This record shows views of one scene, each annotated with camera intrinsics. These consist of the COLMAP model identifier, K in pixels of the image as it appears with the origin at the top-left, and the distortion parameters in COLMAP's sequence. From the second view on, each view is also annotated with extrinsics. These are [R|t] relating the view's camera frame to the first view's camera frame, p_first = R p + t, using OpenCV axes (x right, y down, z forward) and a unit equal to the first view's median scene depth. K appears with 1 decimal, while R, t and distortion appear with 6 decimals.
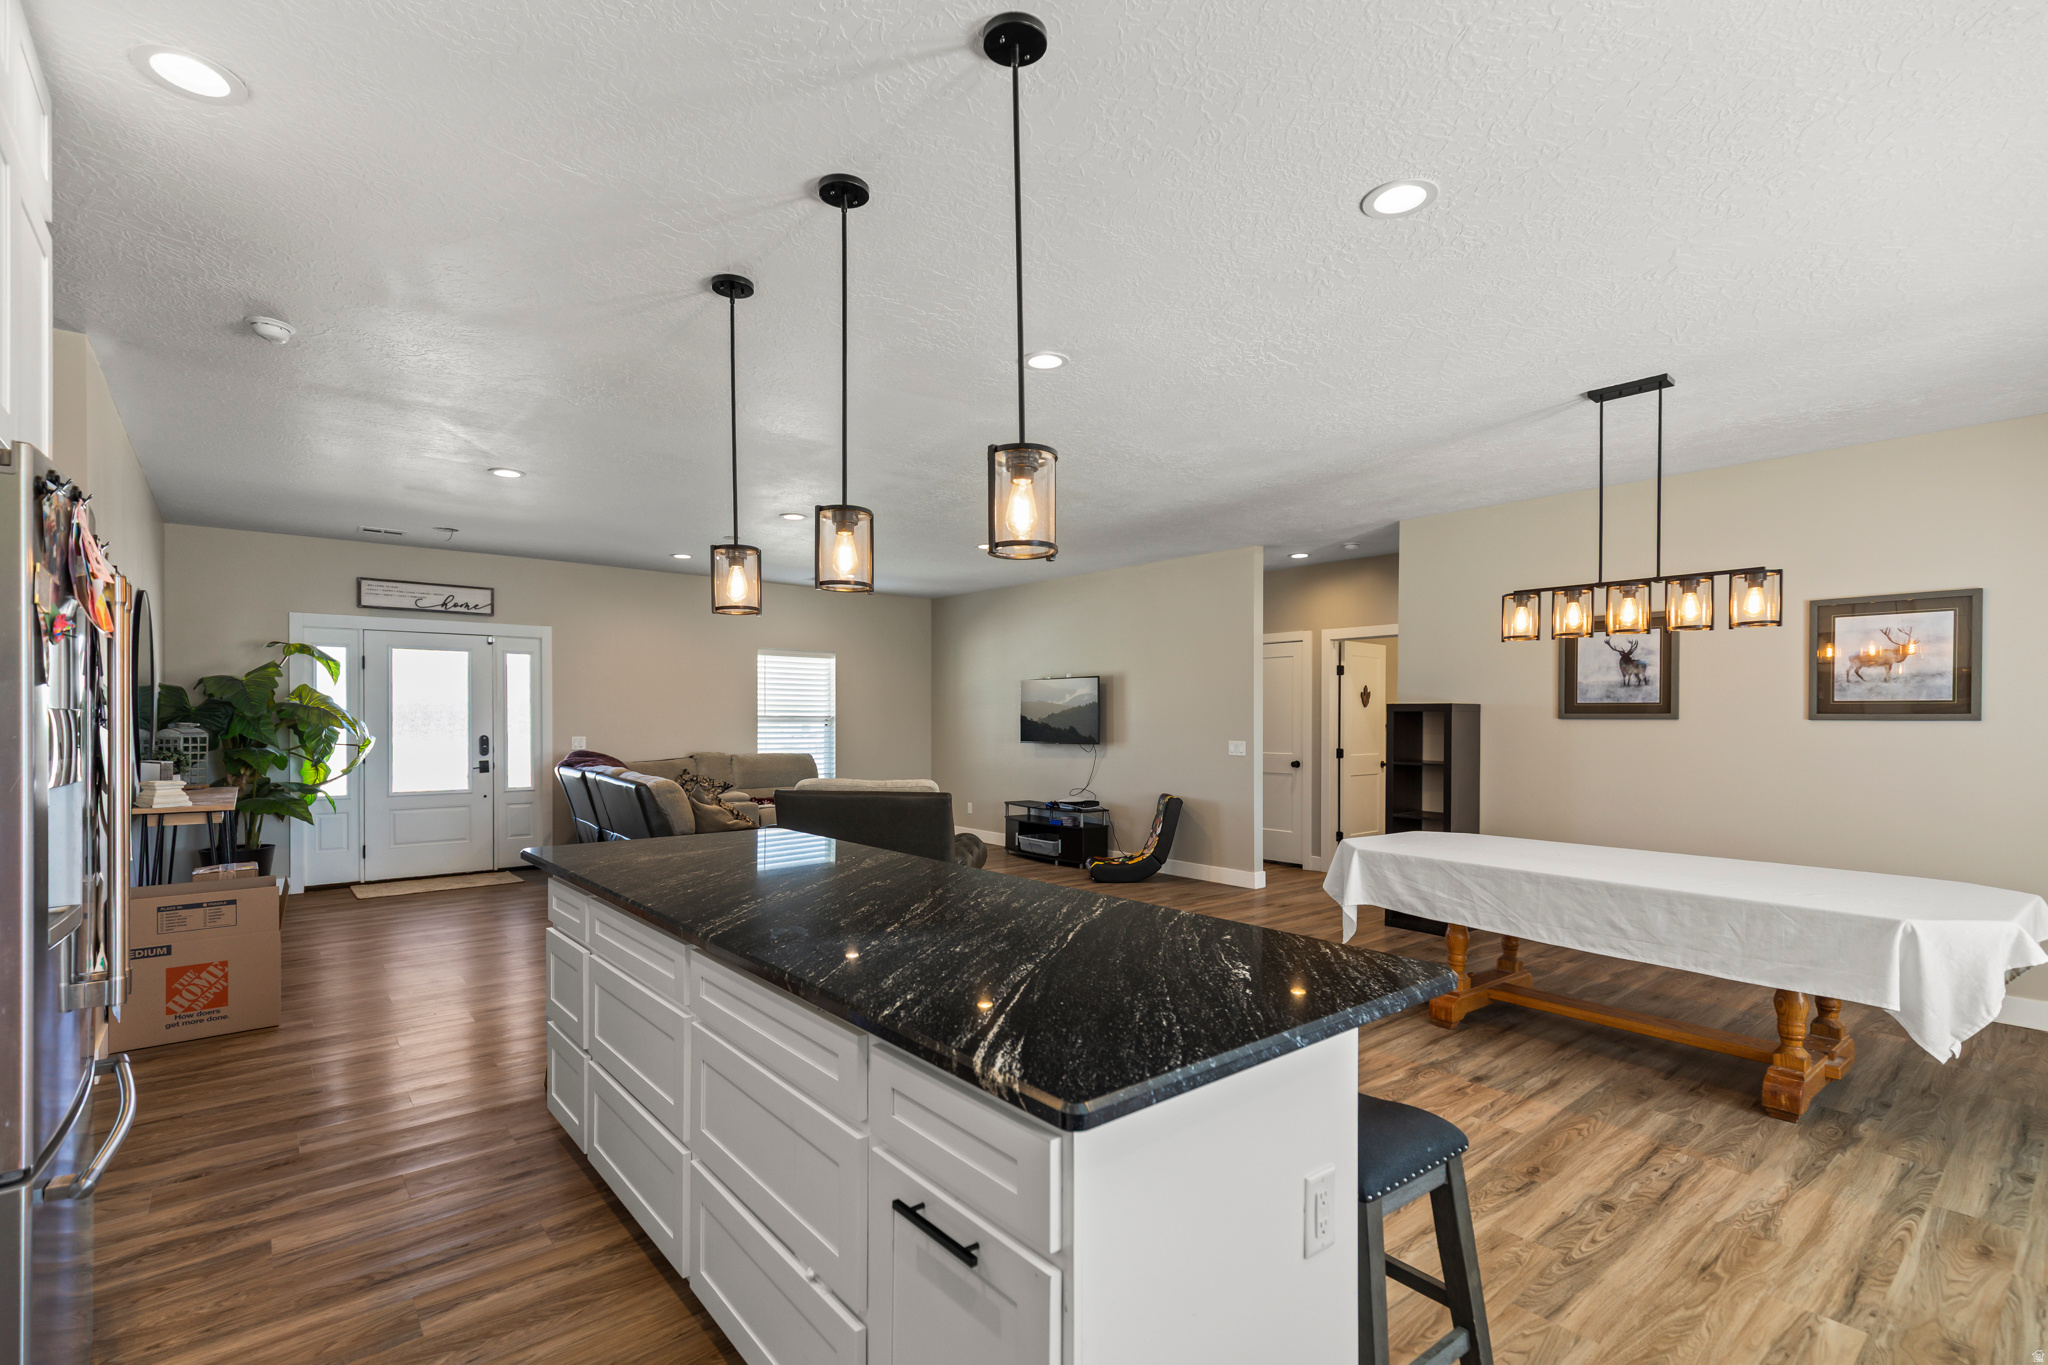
lens RADIAL K [[933.9, 0, 1030.2], [0, 933.9, 719.9], [0, 0, 1]] dist [0.004121, 0.001064]
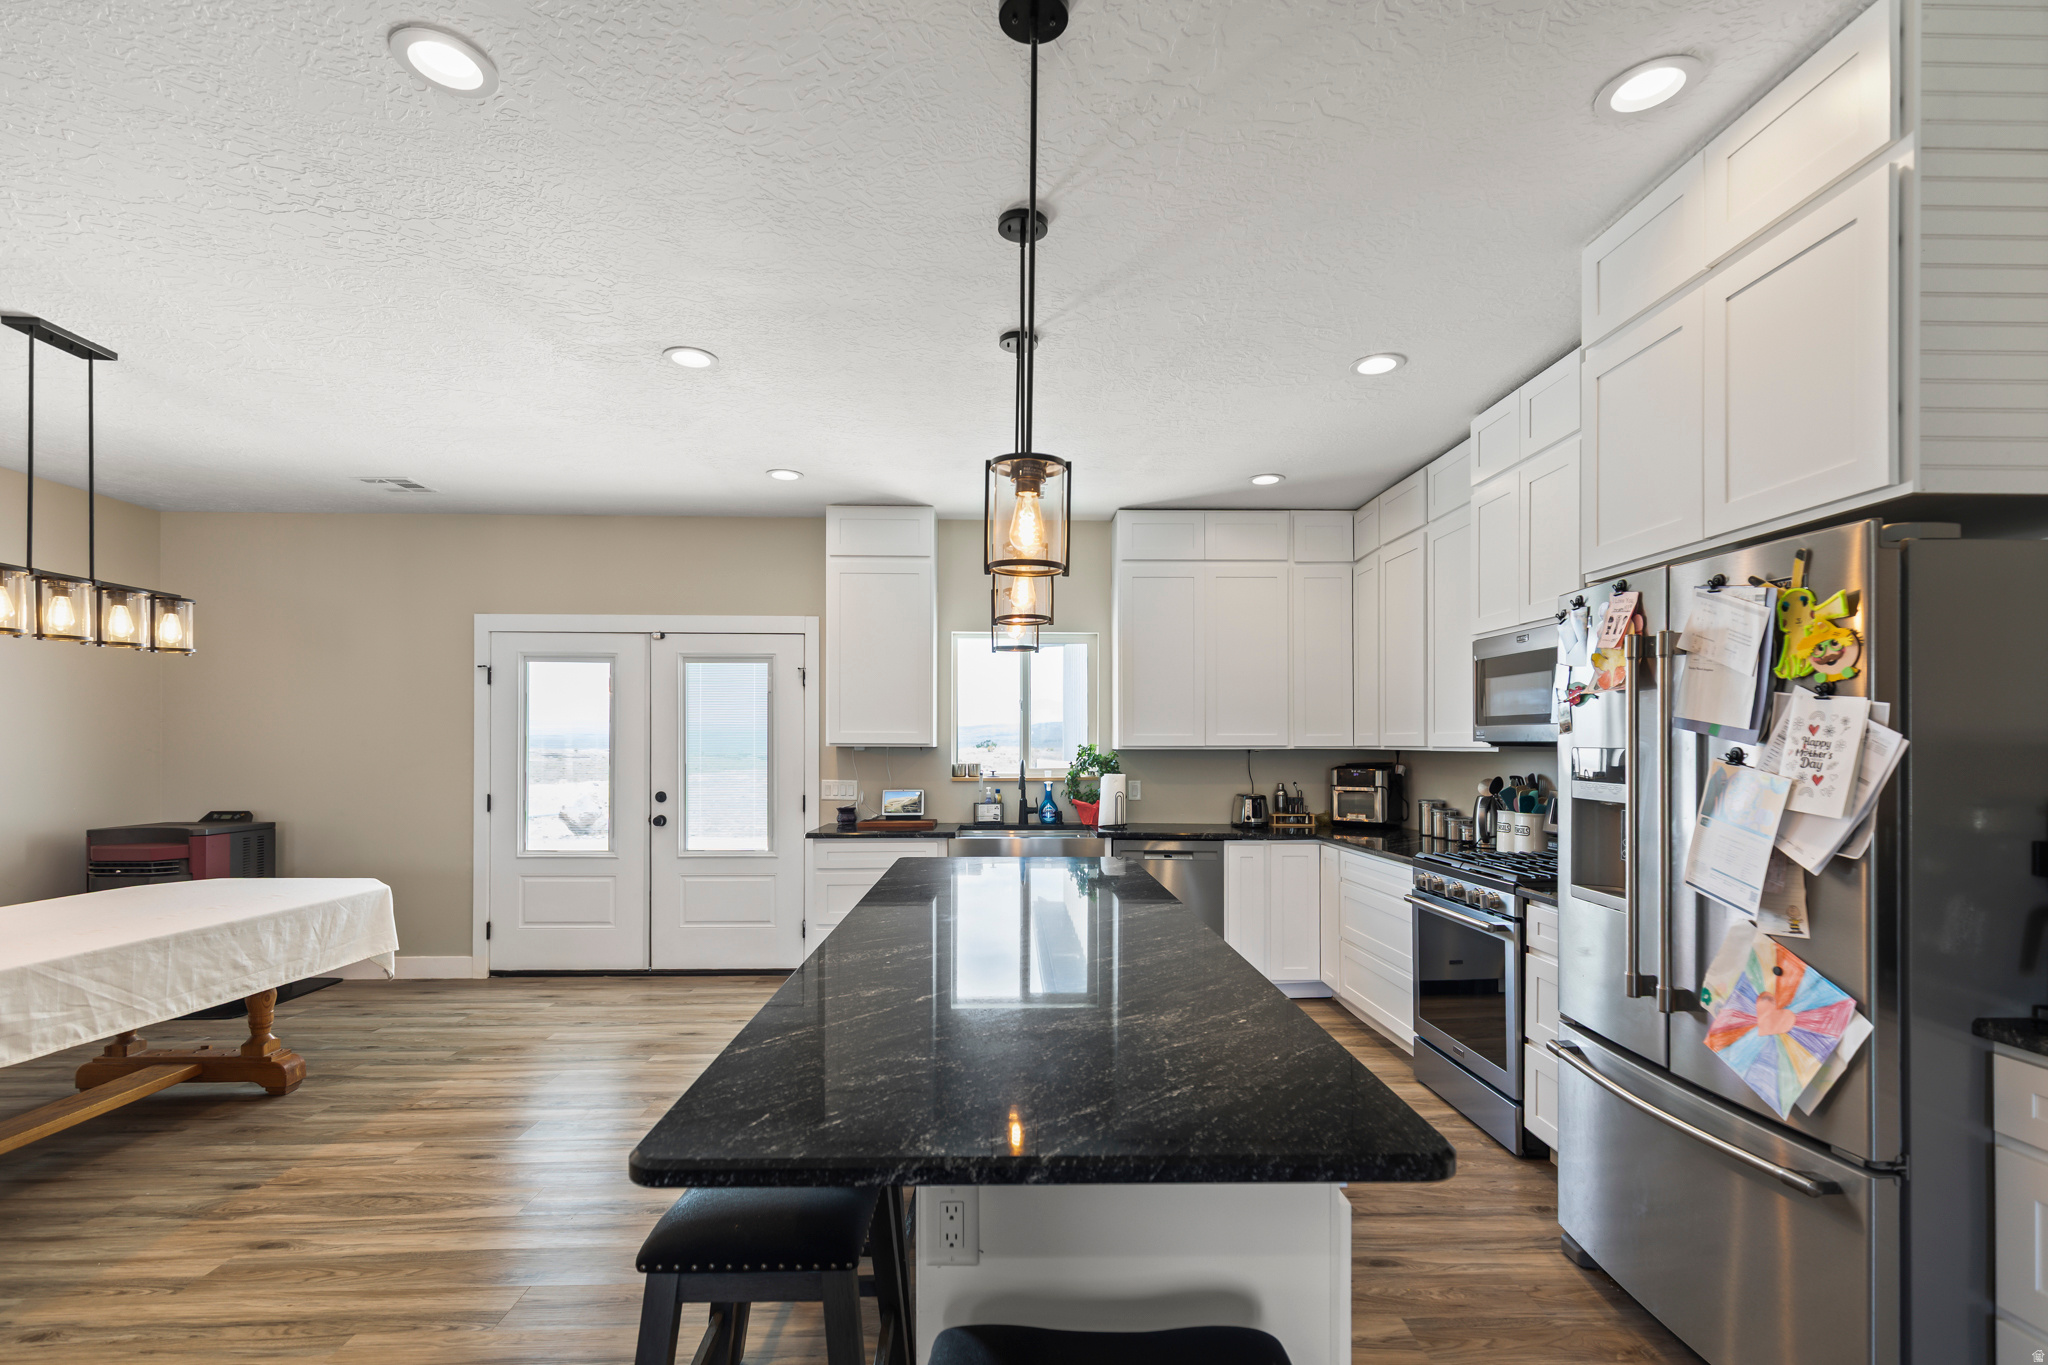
lens RADIAL K [[933.9, 0, 1031.7], [0, 933.9, 743.7], [0, 0, 1]] dist [0.004121, 0.001064]
pose [[-0.786398, -0.002800, 0.617714, -0.566963], [-0.002465, 0.999996, 0.001393, -0.005613], [-0.617716, -0.000427, -0.786401, 1.215626]]
